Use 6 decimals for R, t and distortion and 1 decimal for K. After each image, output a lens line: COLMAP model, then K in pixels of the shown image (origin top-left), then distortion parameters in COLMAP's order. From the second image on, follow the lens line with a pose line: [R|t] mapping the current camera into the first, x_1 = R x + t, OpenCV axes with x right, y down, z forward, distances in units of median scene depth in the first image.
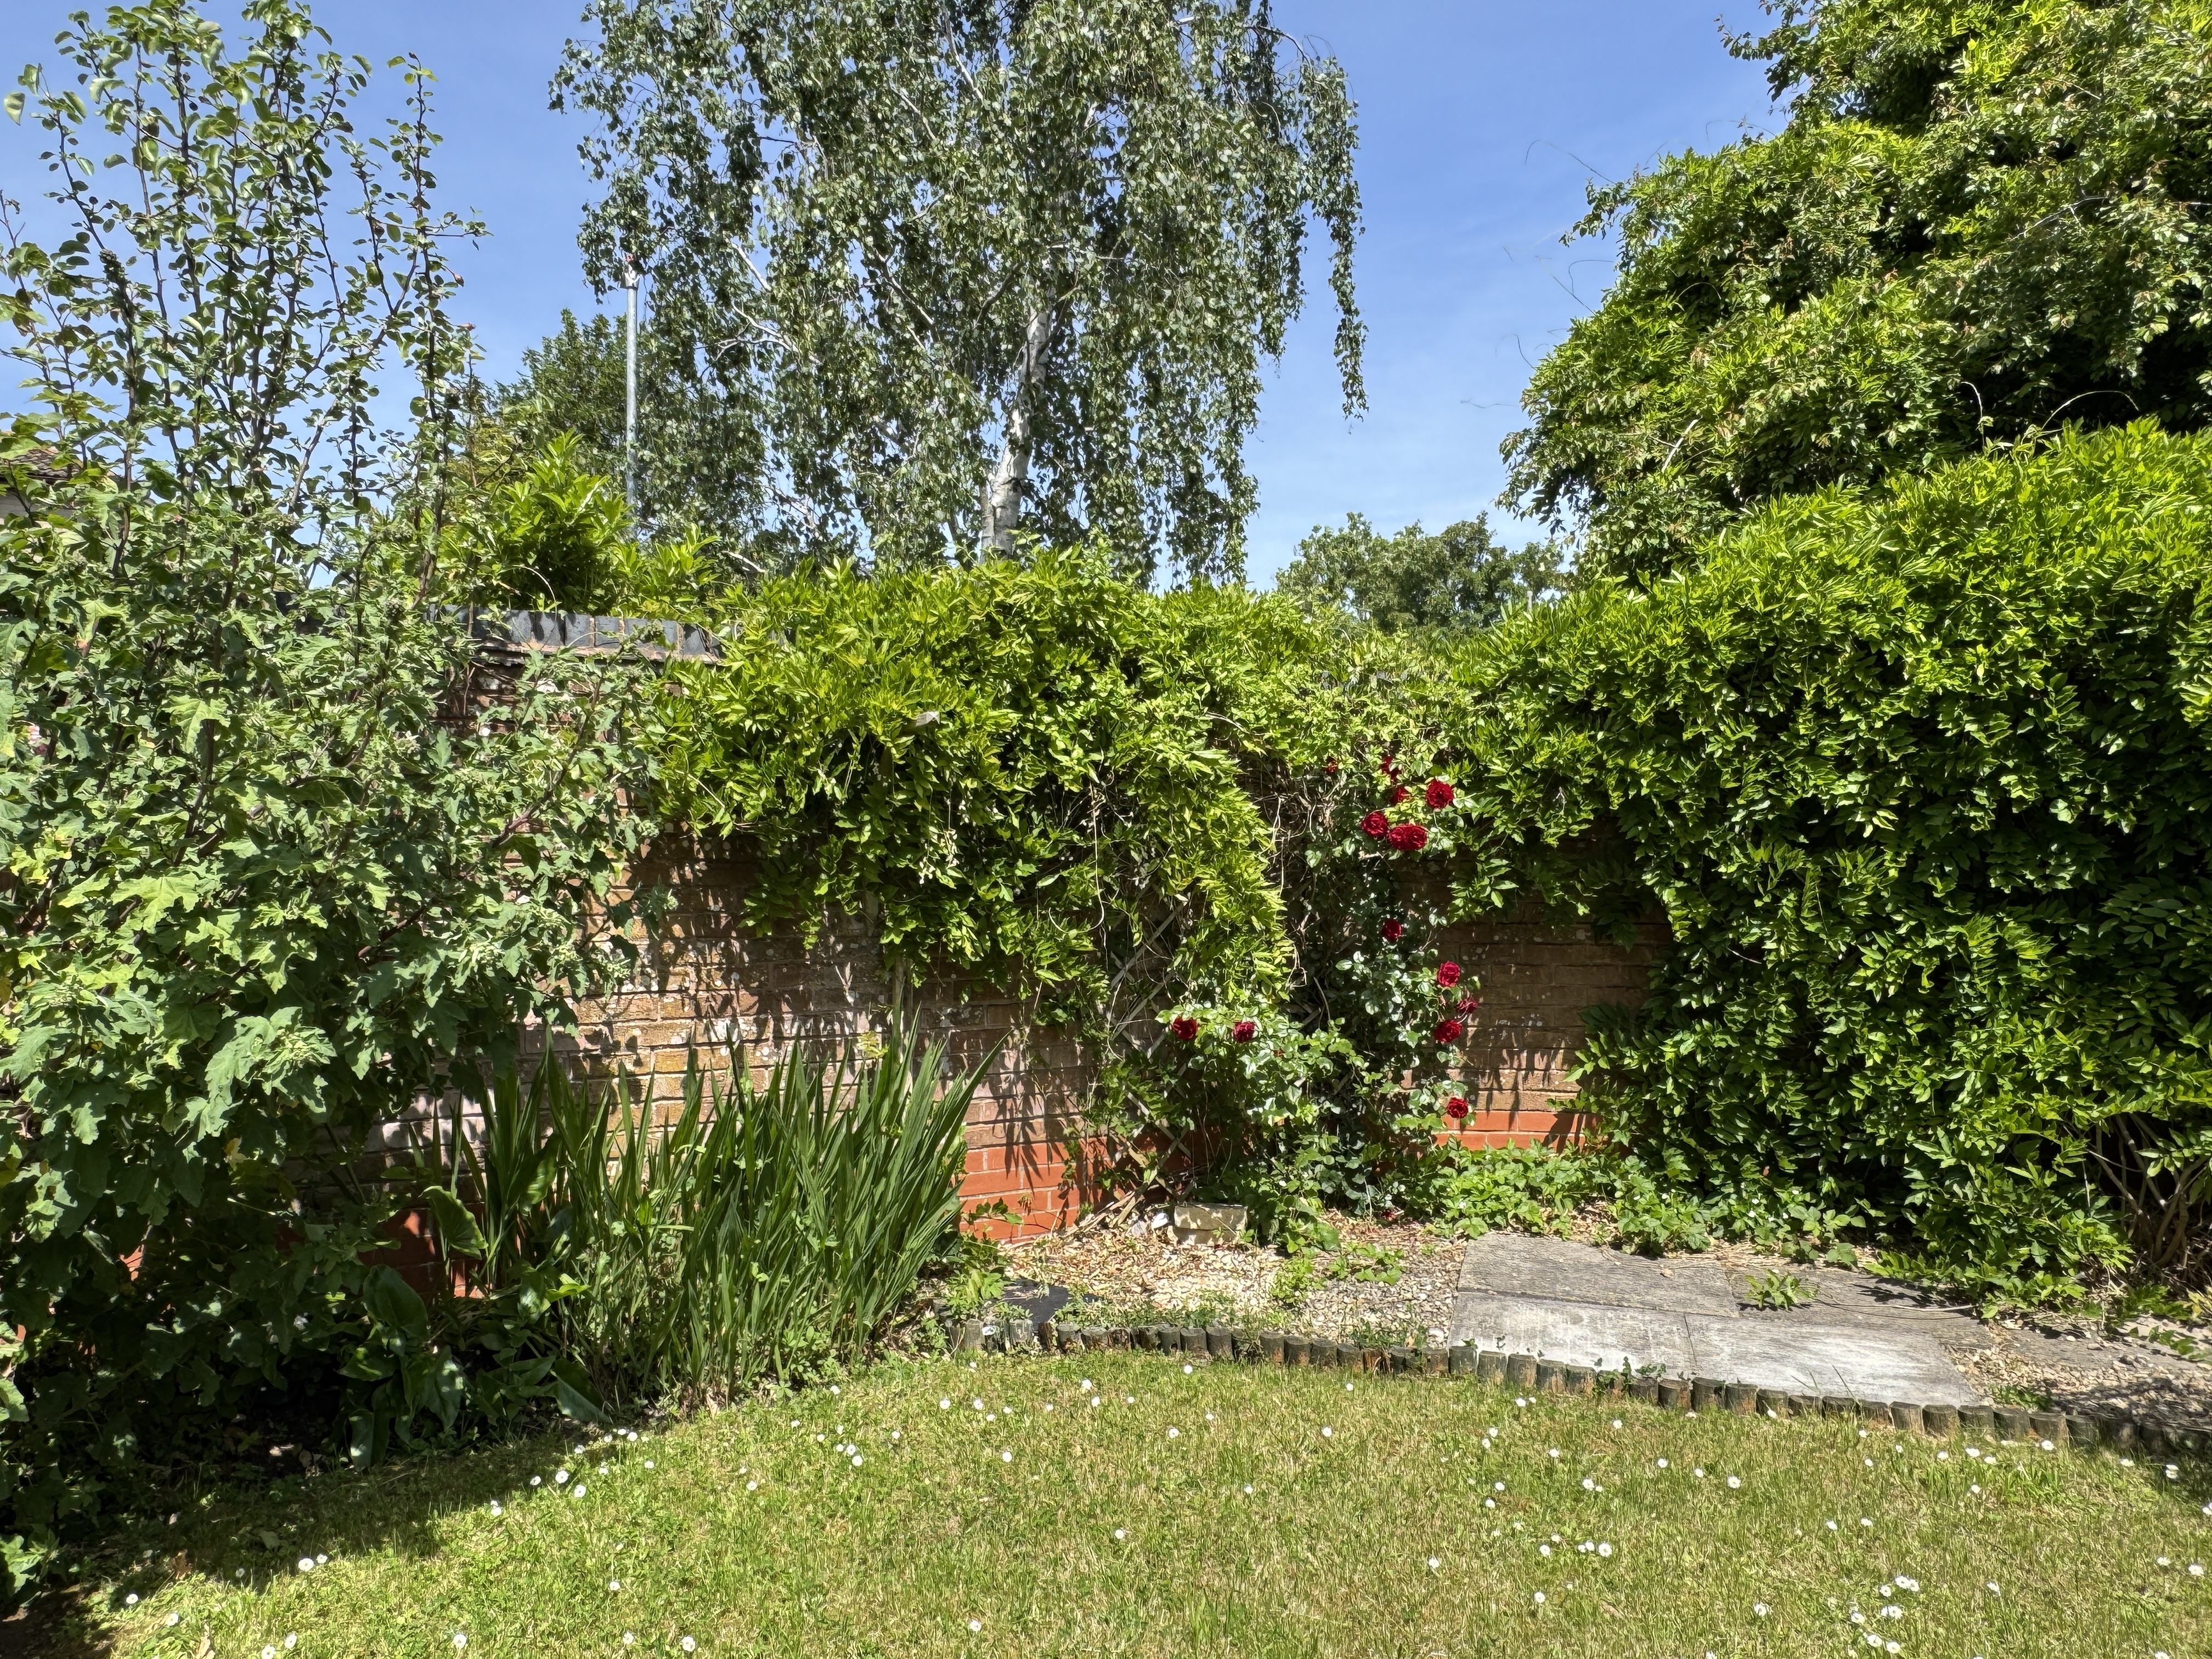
lens RADIAL K [[1407.1, 0, 1114.7], [0, 1407.1, 827.6], [0, 0, 1]] dist [-0.005718, 0.003885]
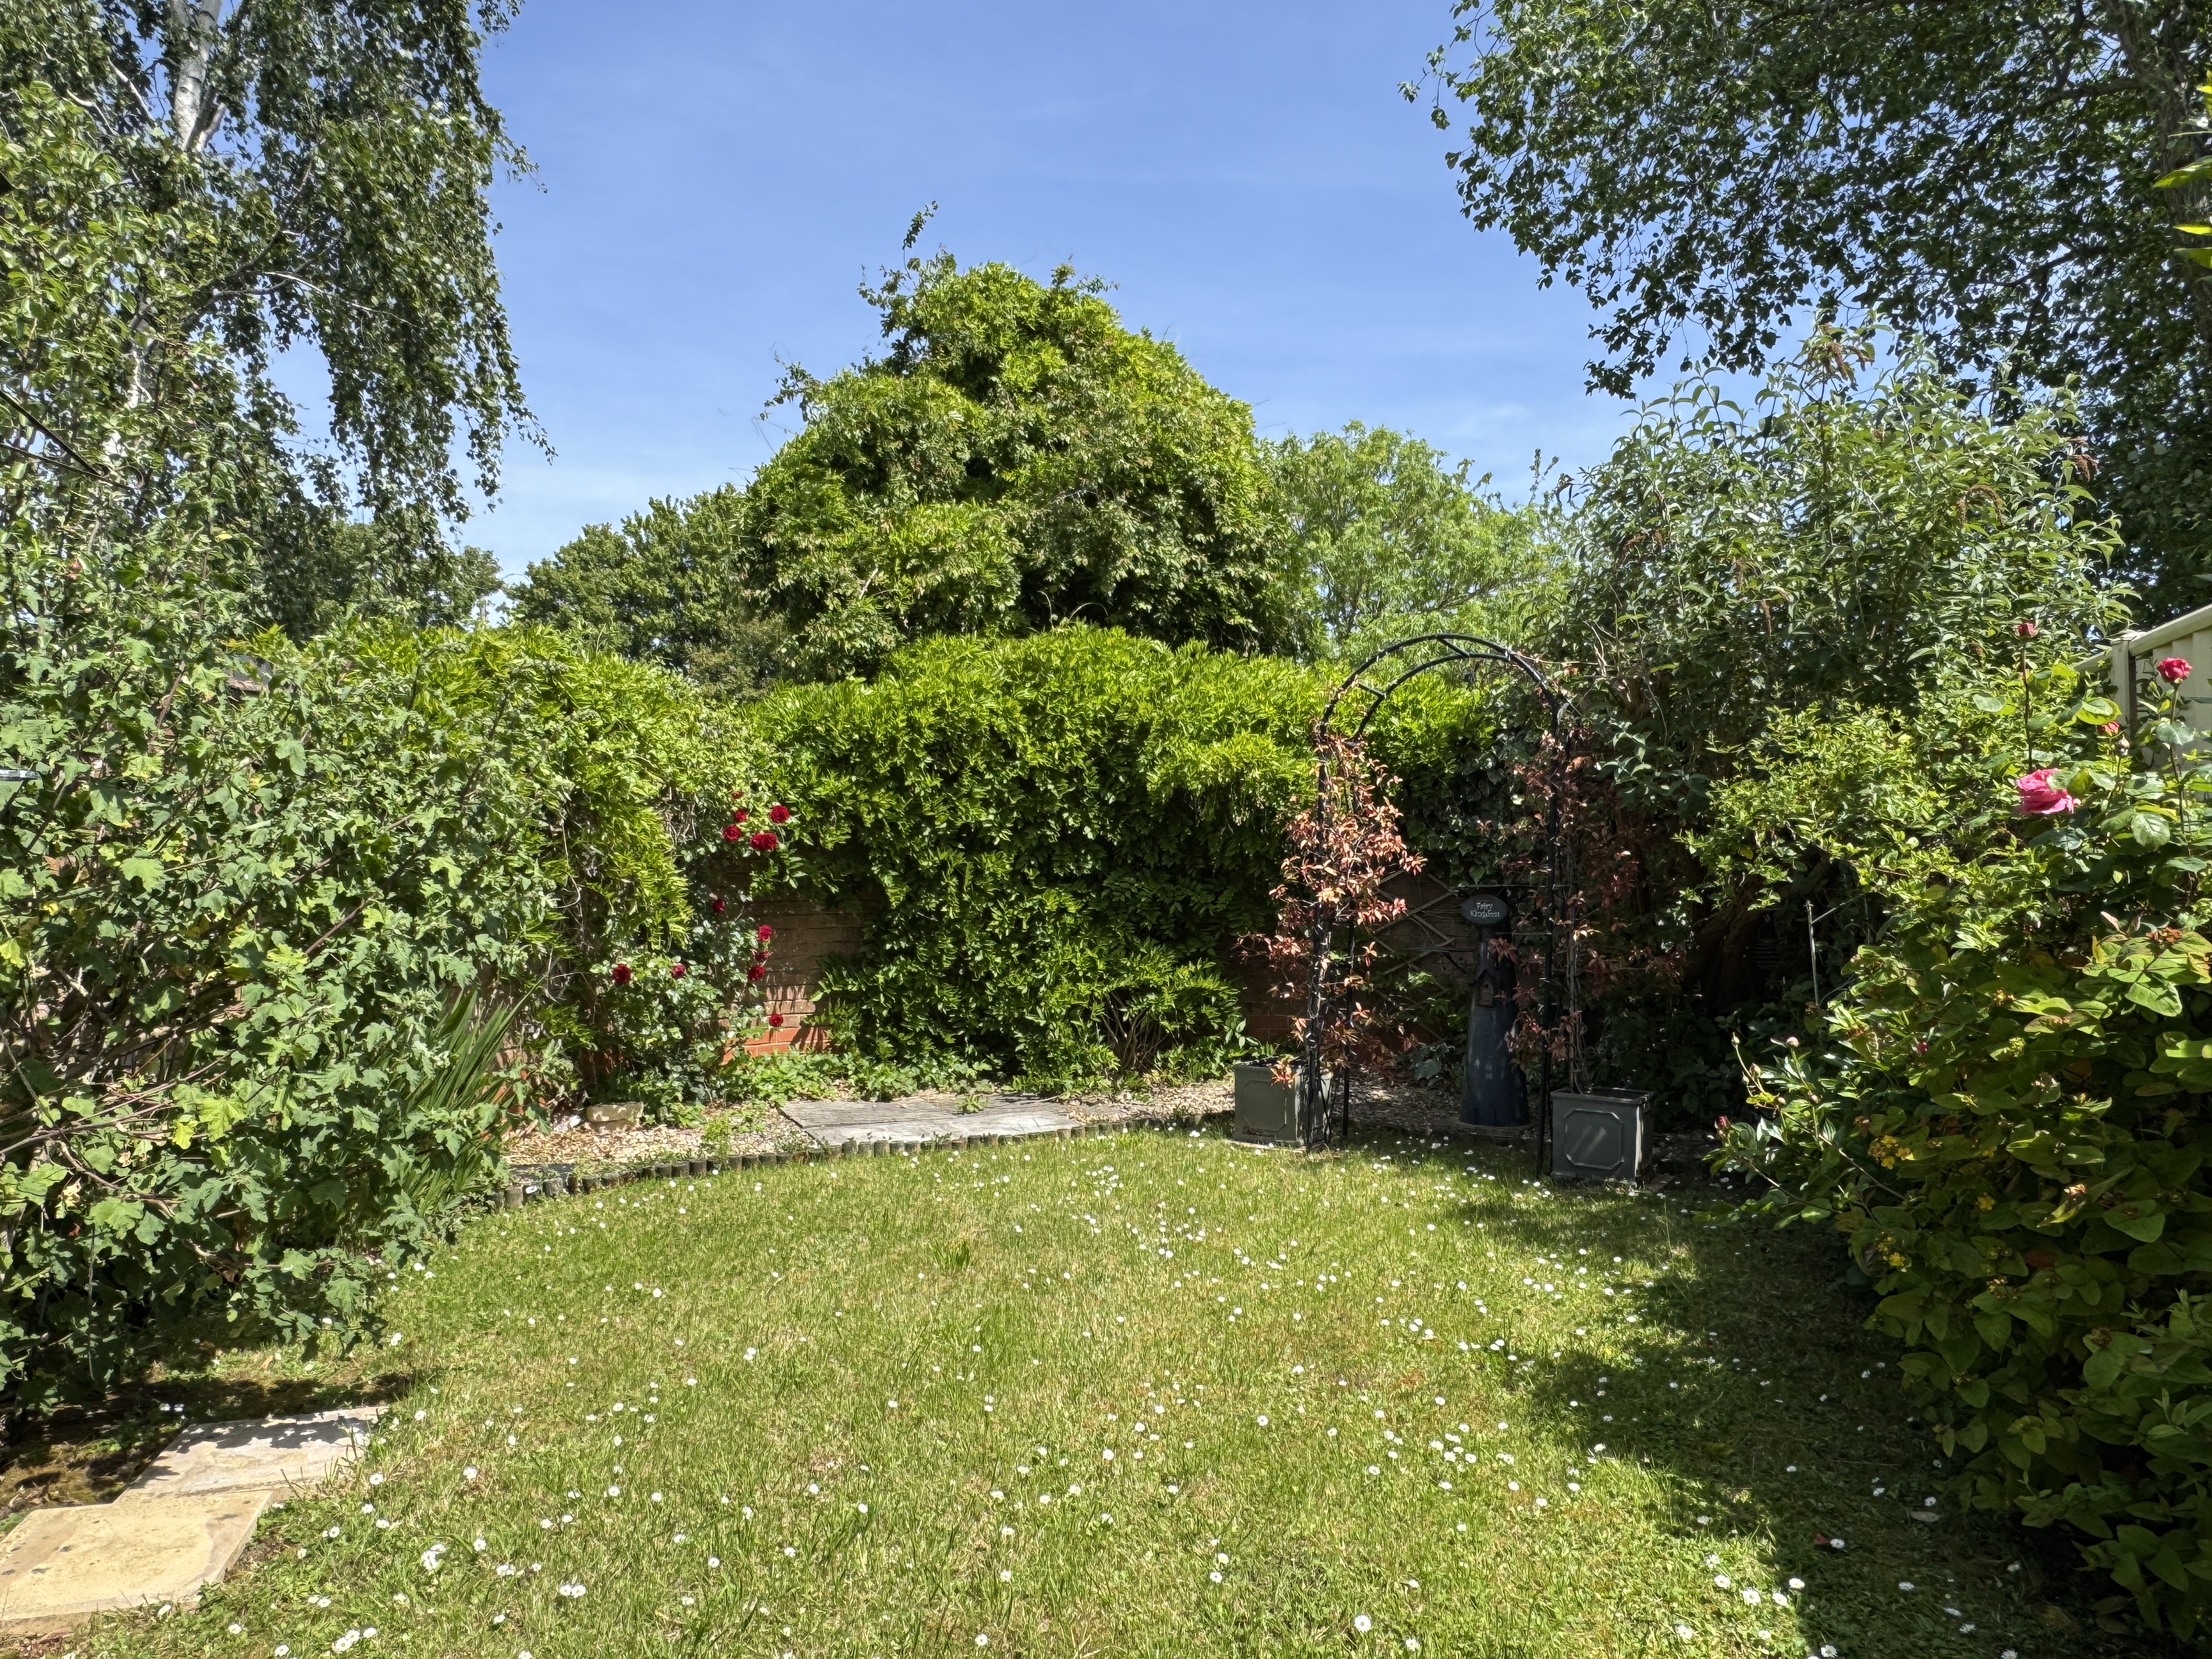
lens RADIAL K [[1407.1, 0, 1111.4], [0, 1407.1, 818.0], [0, 0, 1]] dist [-0.005718, 0.003885]
pose [[0.726907, 0.025715, 0.686254, -0.556069], [-0.020424, 0.999666, -0.015826, -0.002397], [-0.686432, -0.002512, 0.727190, -0.363824]]
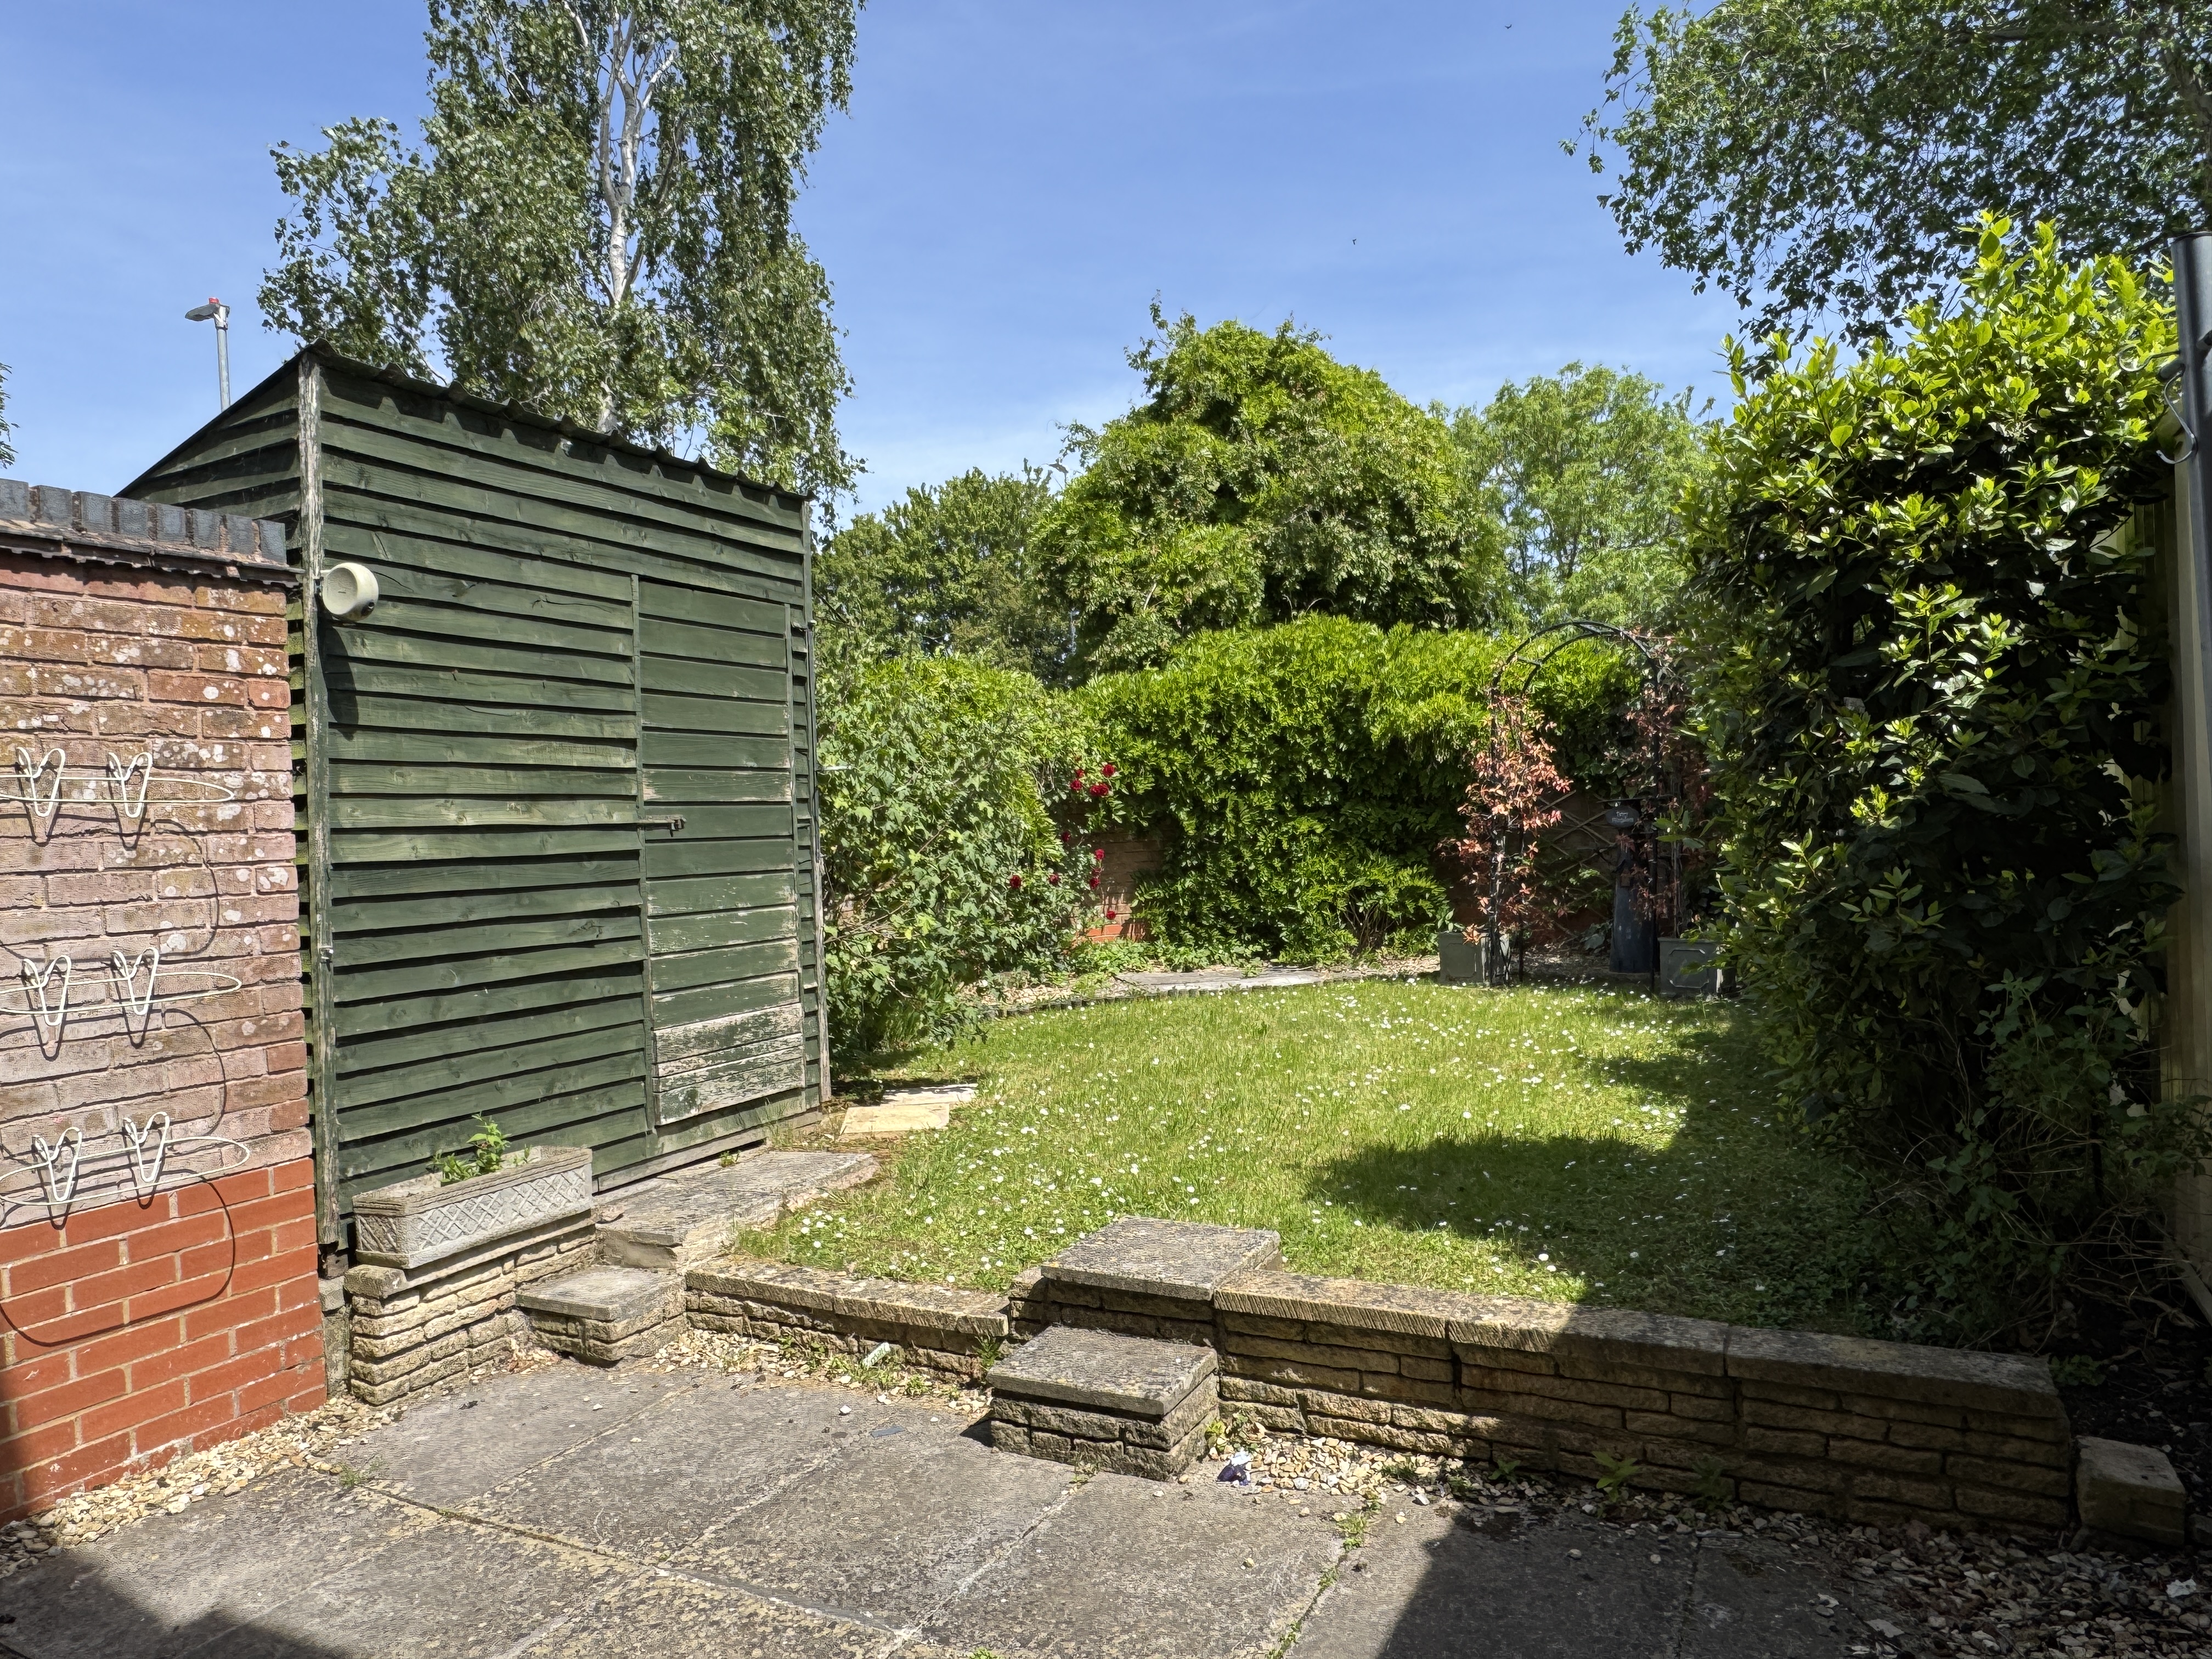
lens RADIAL K [[1407.1, 0, 1115.6], [0, 1407.1, 796.3], [0, 0, 1]] dist [-0.005718, 0.003885]
pose [[0.828924, -0.023005, 0.558887, -0.983136], [0.023543, 0.999703, 0.006231, 0.003601], [-0.558865, 0.007993, 0.829220, -0.823494]]
